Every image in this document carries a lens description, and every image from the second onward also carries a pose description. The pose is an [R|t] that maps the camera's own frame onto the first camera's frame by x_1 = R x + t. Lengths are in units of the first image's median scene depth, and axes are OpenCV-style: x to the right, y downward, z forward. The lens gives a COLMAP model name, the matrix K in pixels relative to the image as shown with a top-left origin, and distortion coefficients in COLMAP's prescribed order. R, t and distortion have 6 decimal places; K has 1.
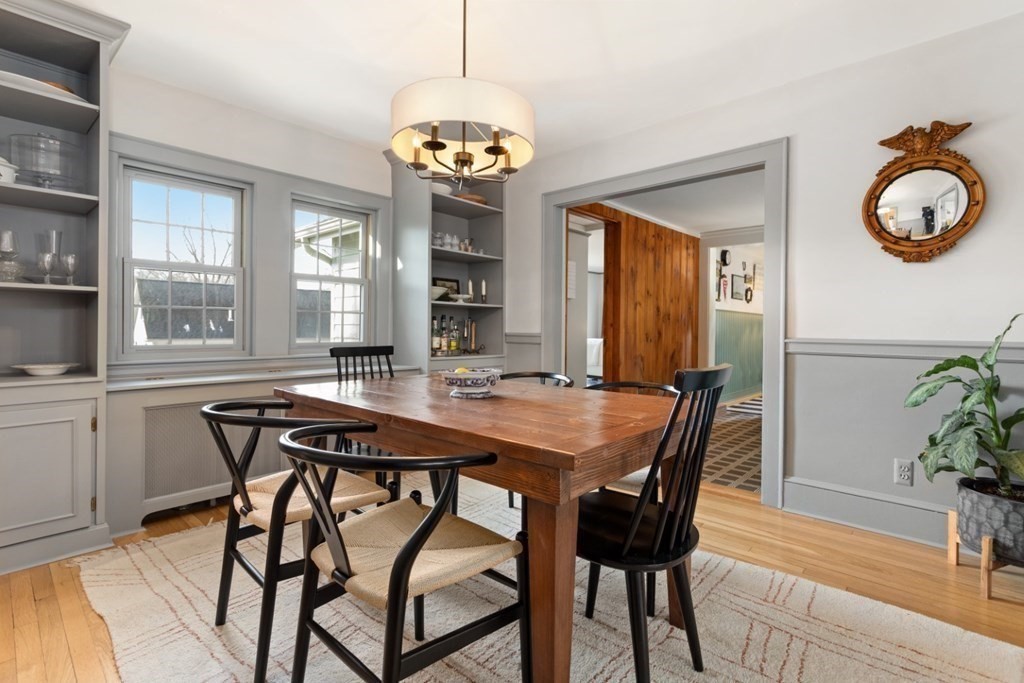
lens RADIAL K [[475.0, 0, 514.4], [0, 475.0, 321.0], [0, 0, 1]] dist [0.000103, 0.000283]
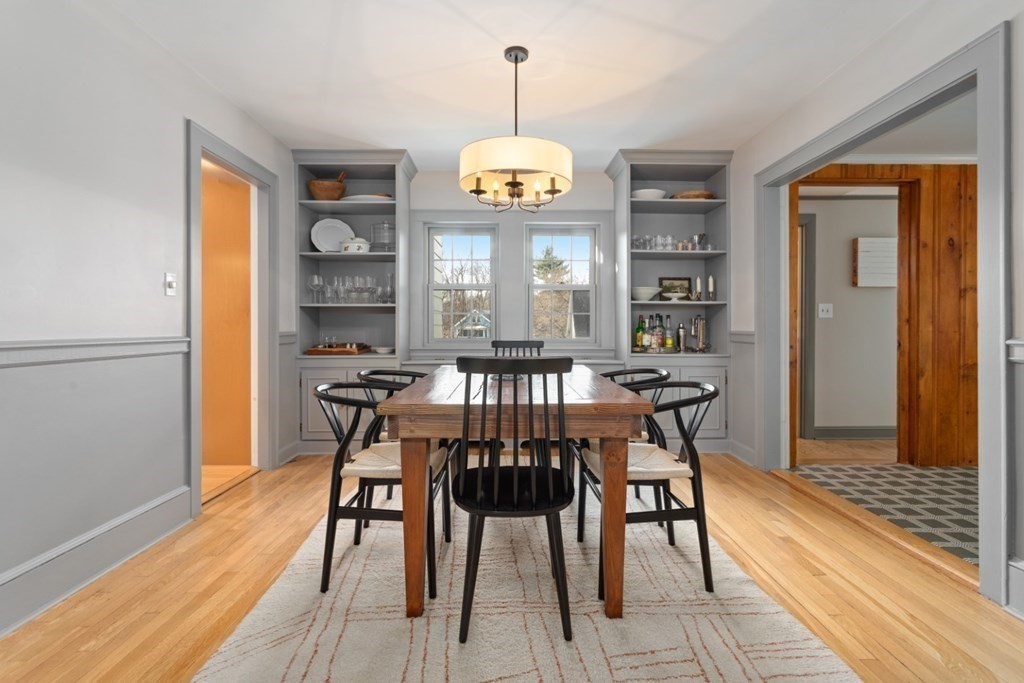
lens RADIAL K [[475.0, 0, 514.4], [0, 475.0, 321.0], [0, 0, 1]] dist [0.000103, 0.000283]
pose [[0.691152, -0.013627, -0.722581, 0.485206], [0.015451, 0.999872, -0.004078, 0.002987], [0.722544, -0.008347, 0.691274, 0.072012]]
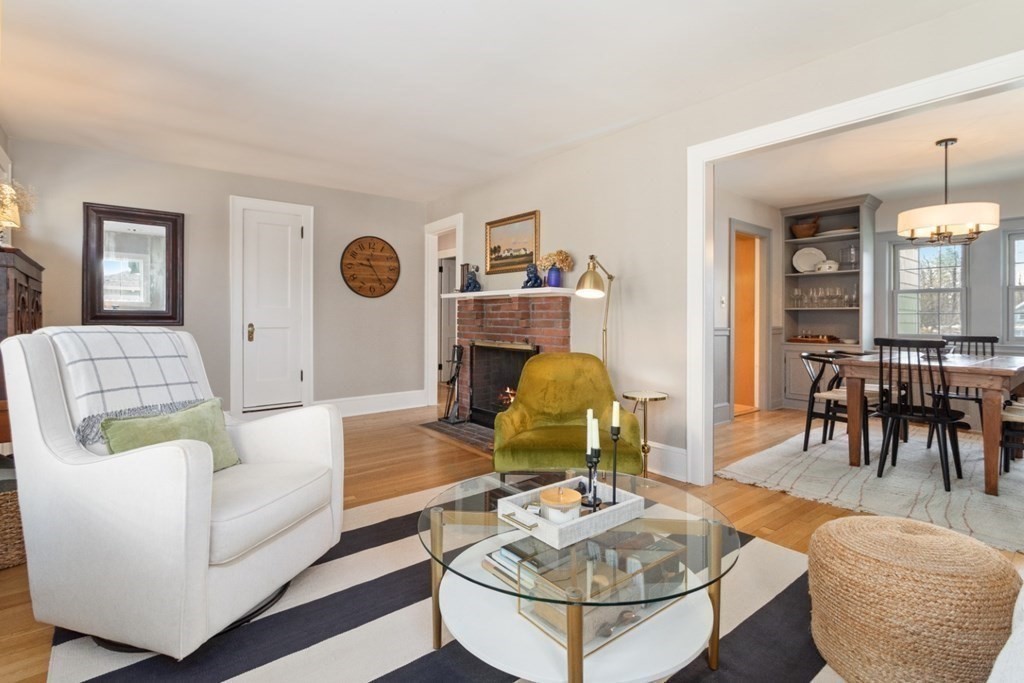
lens RADIAL K [[475.0, 0, 514.4], [0, 475.0, 321.0], [0, 0, 1]] dist [0.000103, 0.000283]
pose [[-0.151420, -0.005758, -0.988453, 1.243203], [0.005348, 0.999964, -0.006644, 0.002207], [0.988455, -0.006292, -0.151384, -0.258255]]
